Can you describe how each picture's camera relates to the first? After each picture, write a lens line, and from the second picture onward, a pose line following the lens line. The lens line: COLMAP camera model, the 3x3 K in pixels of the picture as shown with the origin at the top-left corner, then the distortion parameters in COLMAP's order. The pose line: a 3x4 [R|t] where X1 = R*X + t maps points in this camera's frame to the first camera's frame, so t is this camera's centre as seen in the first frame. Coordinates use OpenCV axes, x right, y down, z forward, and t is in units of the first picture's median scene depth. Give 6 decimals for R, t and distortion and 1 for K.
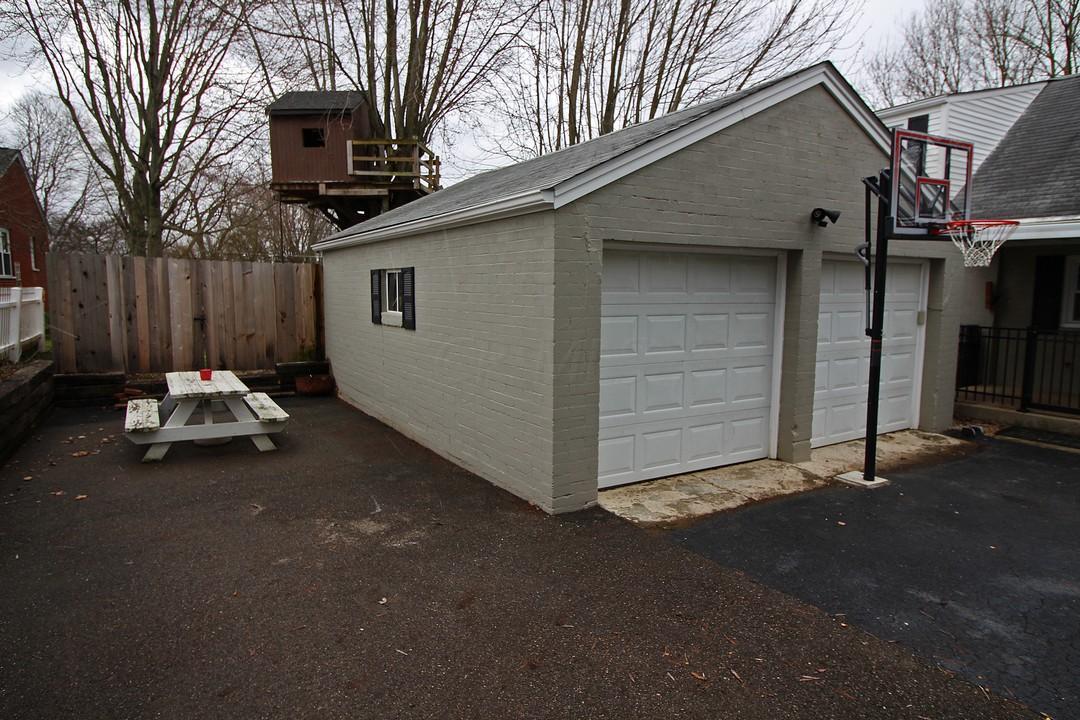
lens RADIAL K [[651.2, 0, 545.4], [0, 651.2, 355.4], [0, 0, 1]] dist [-0.000570, -0.000309]
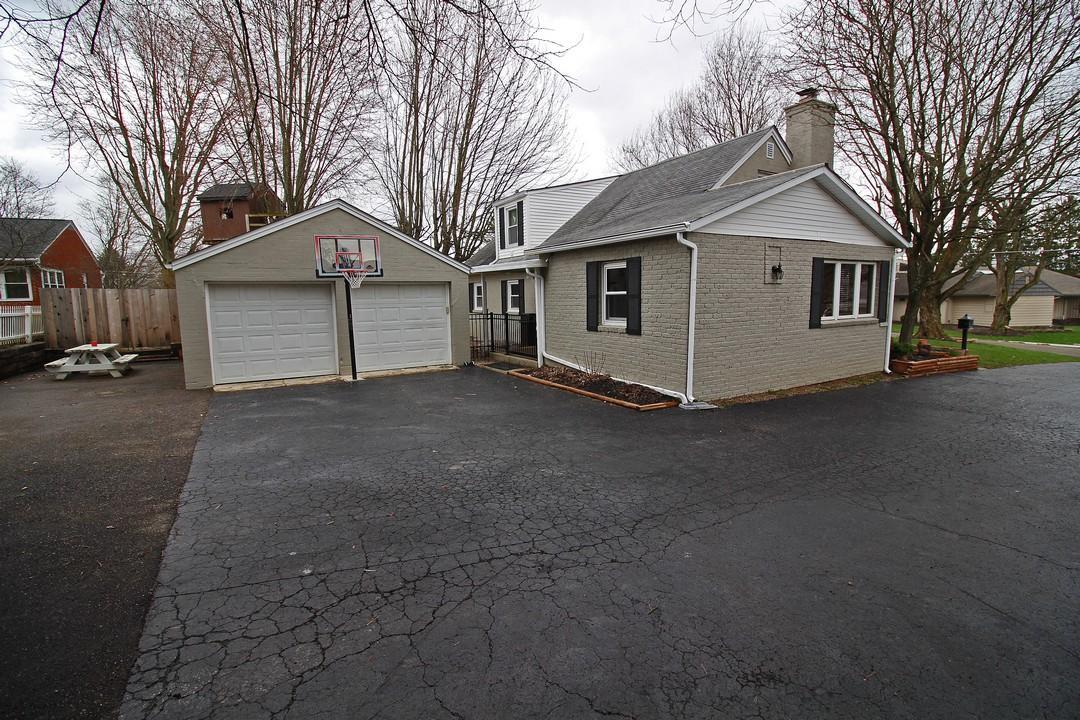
lens RADIAL K [[515.6, 0, 545.2], [0, 515.6, 353.1], [0, 0, 1]] dist [0.000609, -0.012355]
pose [[0.999722, -0.021783, -0.008975, 0.747512], [0.021841, 0.999741, 0.006451, 0.061980], [0.008832, -0.006646, 0.999939, -0.520668]]
